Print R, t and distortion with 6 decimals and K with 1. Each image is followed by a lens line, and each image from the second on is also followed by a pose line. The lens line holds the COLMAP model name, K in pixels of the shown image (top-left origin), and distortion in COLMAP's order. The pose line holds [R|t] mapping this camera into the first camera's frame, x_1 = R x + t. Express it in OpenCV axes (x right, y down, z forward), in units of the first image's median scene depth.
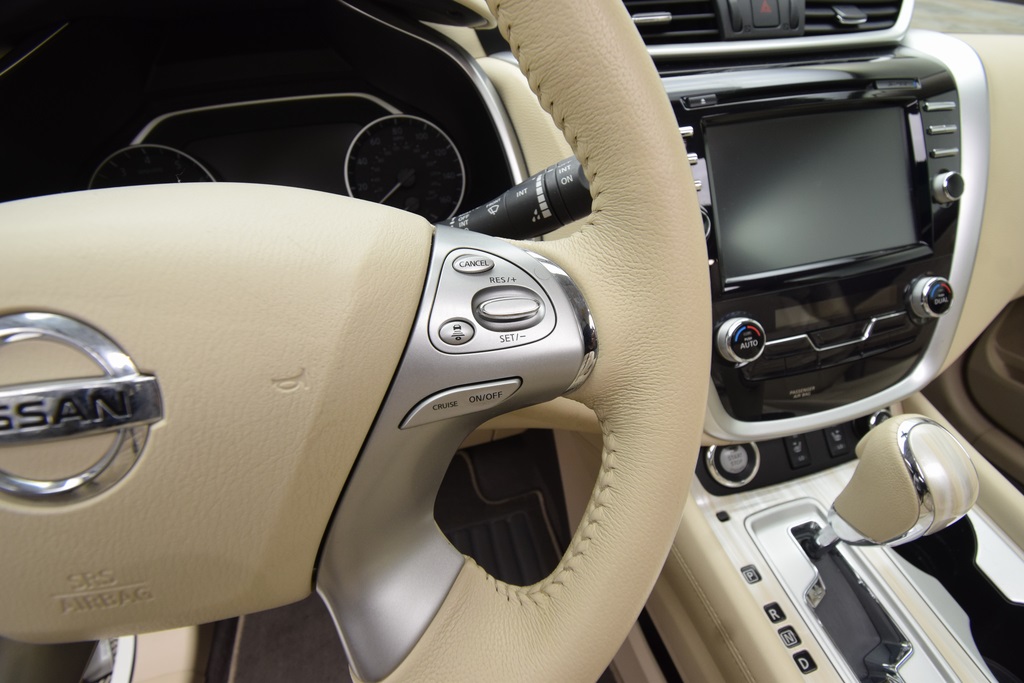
lens RADIAL K [[452.0, 0, 515.8], [0, 452.0, 339.0], [0, 0, 1]] dist [0.013828, -0.021390]
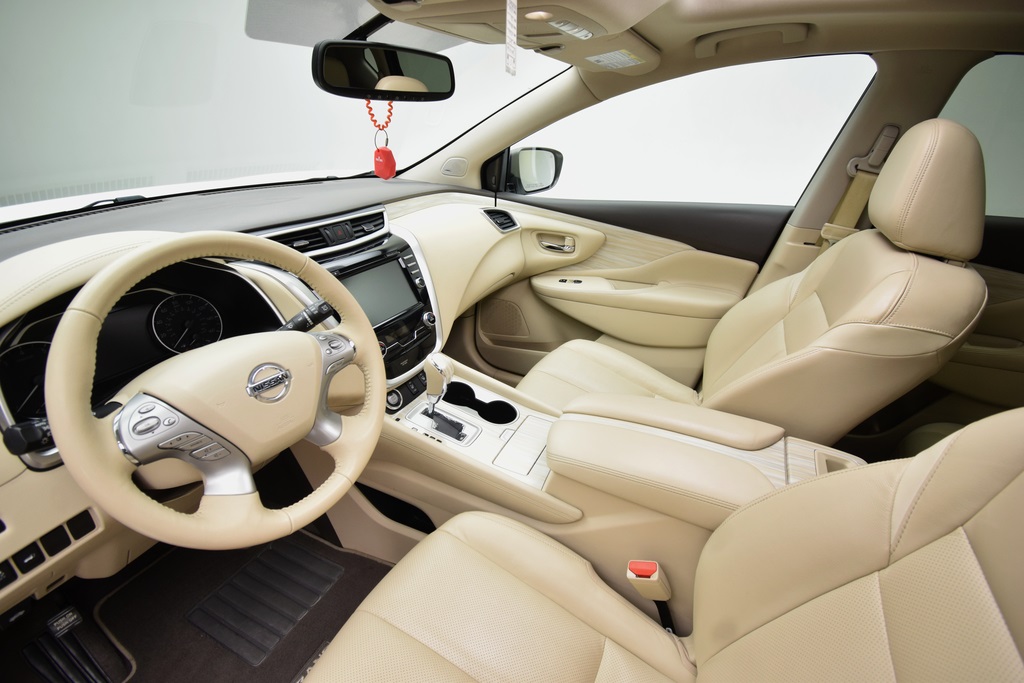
lens RADIAL K [[462.5, 0, 518.9], [0, 462.5, 339.1], [0, 0, 1]] dist [0.014337, -0.024030]
pose [[0.640599, -0.261580, 0.721948, -0.897187], [0.369810, 0.929069, 0.008485, 0.215046], [-0.672958, 0.261548, 0.691896, -1.422253]]
